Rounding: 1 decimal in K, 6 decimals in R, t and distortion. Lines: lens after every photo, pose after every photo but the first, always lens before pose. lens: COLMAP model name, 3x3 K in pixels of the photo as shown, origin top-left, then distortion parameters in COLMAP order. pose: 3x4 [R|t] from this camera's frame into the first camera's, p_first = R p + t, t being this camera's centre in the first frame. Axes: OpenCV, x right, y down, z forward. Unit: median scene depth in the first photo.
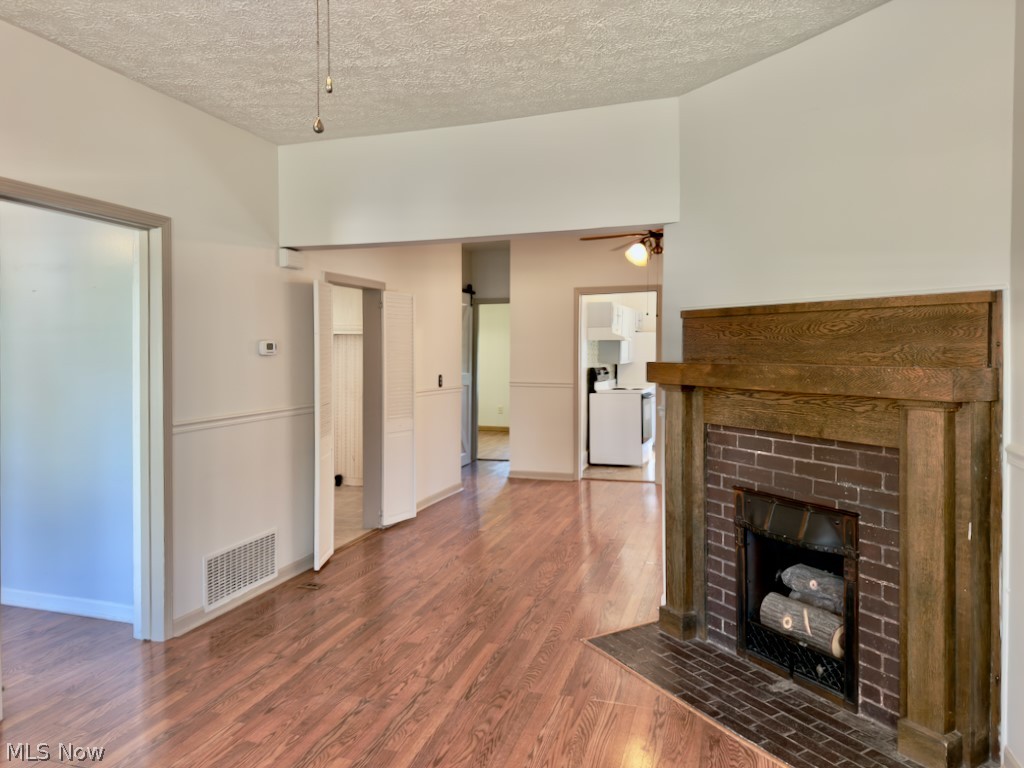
lens RADIAL K [[724.6, 0, 512.0], [0, 724.6, 384.0], [0, 0, 1]] dist [0.087444, -0.114747]
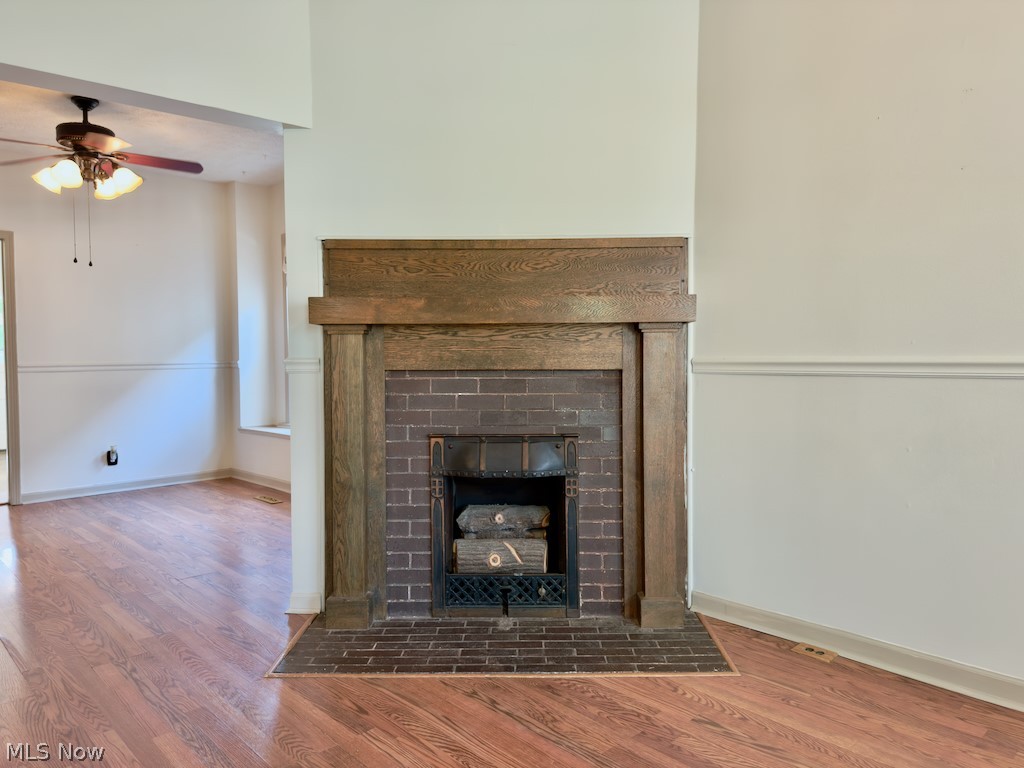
lens RADIAL K [[724.6, 0, 512.0], [0, 724.6, 384.0], [0, 0, 1]] dist [0.087444, -0.114747]
pose [[0.494778, -0.042472, 0.867981, -0.470977], [0.046475, 0.998669, 0.022374, 0.065304], [-0.867776, 0.029269, 0.496093, 0.491202]]
